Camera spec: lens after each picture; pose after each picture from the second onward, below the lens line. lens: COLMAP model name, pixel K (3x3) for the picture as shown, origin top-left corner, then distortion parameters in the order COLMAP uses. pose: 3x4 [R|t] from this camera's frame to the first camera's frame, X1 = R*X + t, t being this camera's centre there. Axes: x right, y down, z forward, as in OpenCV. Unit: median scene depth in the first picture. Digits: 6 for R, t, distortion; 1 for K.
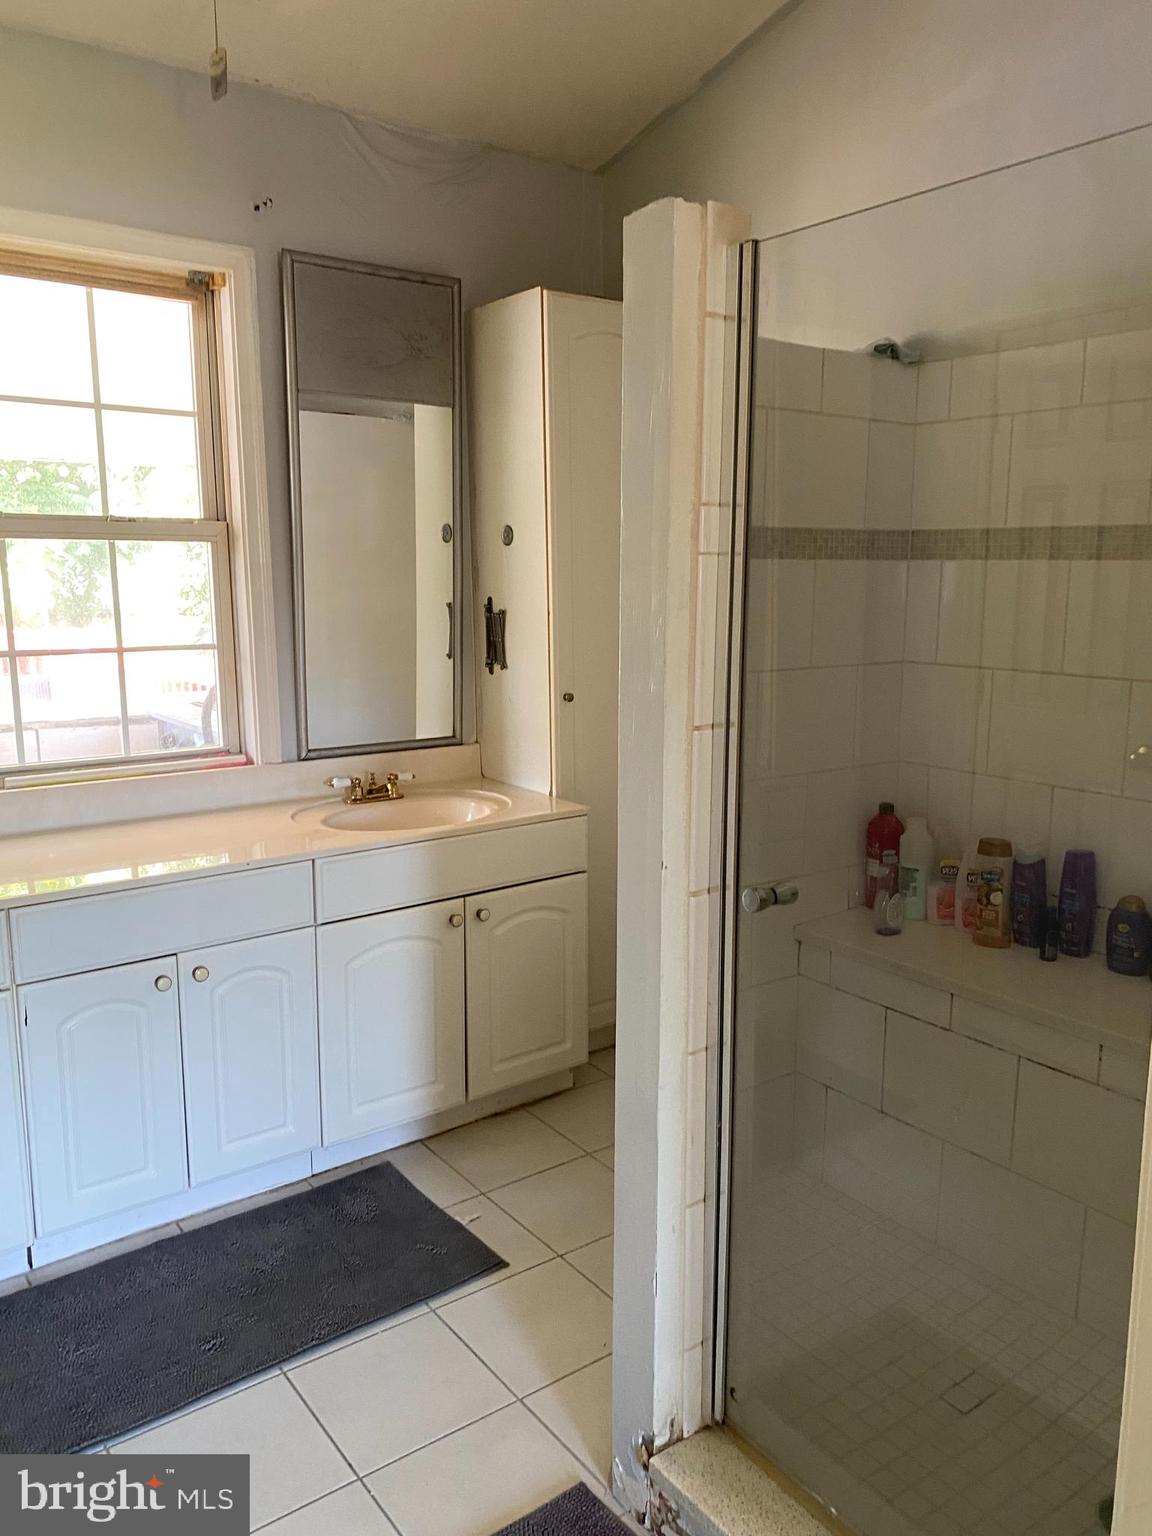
lens RADIAL K [[1175.1, 0, 608.4], [0, 1175.1, 781.9], [0, 0, 1]] dist [0.051078, -0.105334]
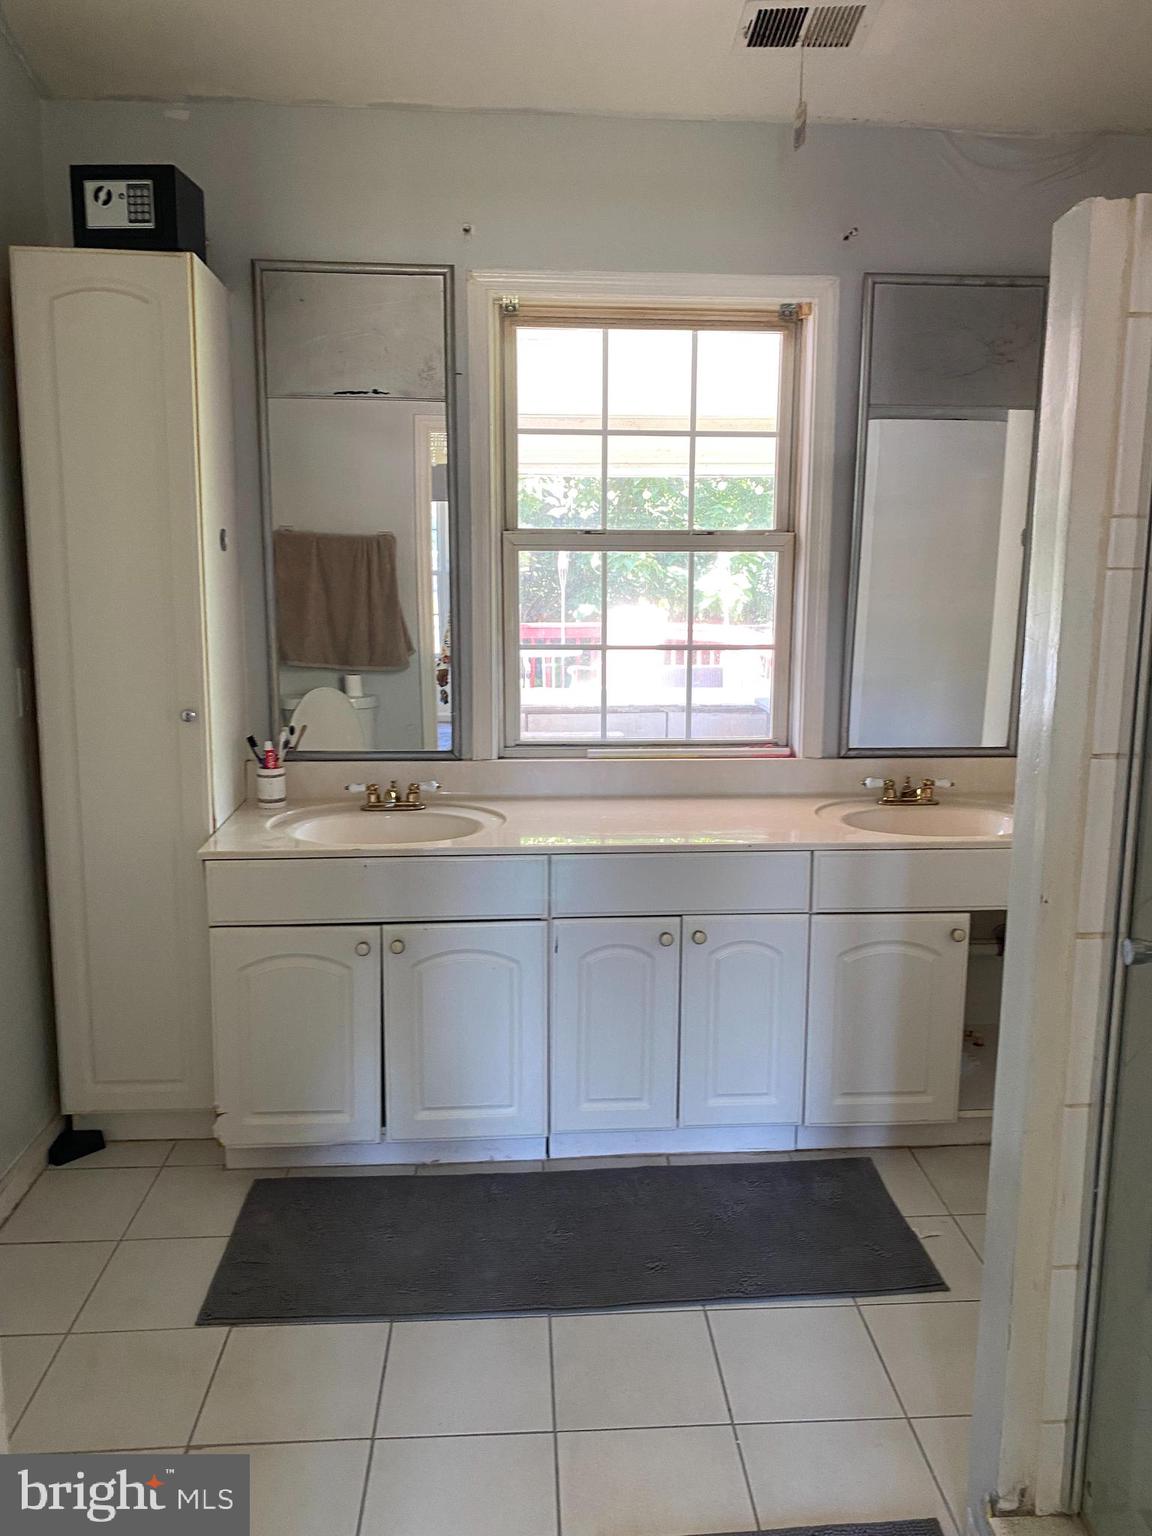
lens RADIAL K [[1158.8, 0, 576.0], [0, 1158.8, 768.0], [0, 0, 1]] dist [0.060129, -0.103616]
pose [[0.827231, 0.097755, -0.553292, 0.126333], [-0.102546, 0.994476, 0.022386, -0.008793], [0.552424, 0.038219, 0.832686, 0.007419]]
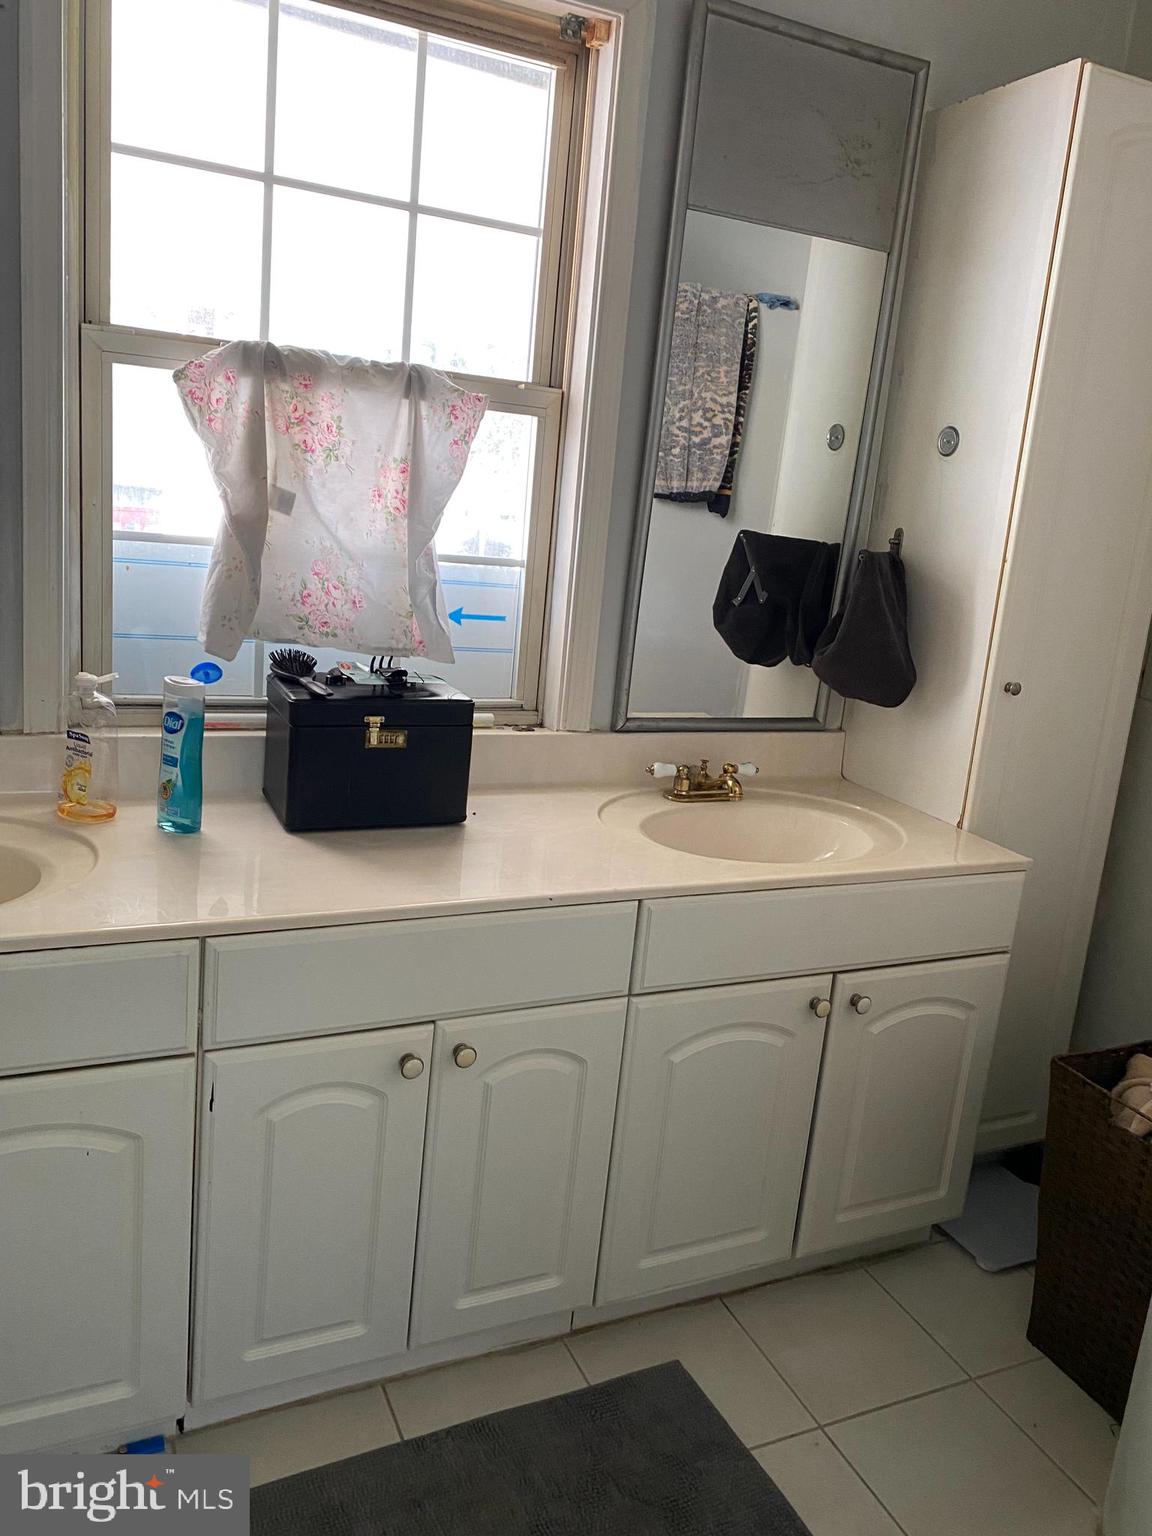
lens RADIAL K [[1158.8, 0, 576.0], [0, 1158.8, 768.0], [0, 0, 1]] dist [0.060129, -0.103616]
pose [[0.970099, 0.137109, -0.200270, -0.145134], [-0.128491, 0.990158, 0.055478, -0.034507], [0.205905, -0.028086, 0.978169, 0.311742]]
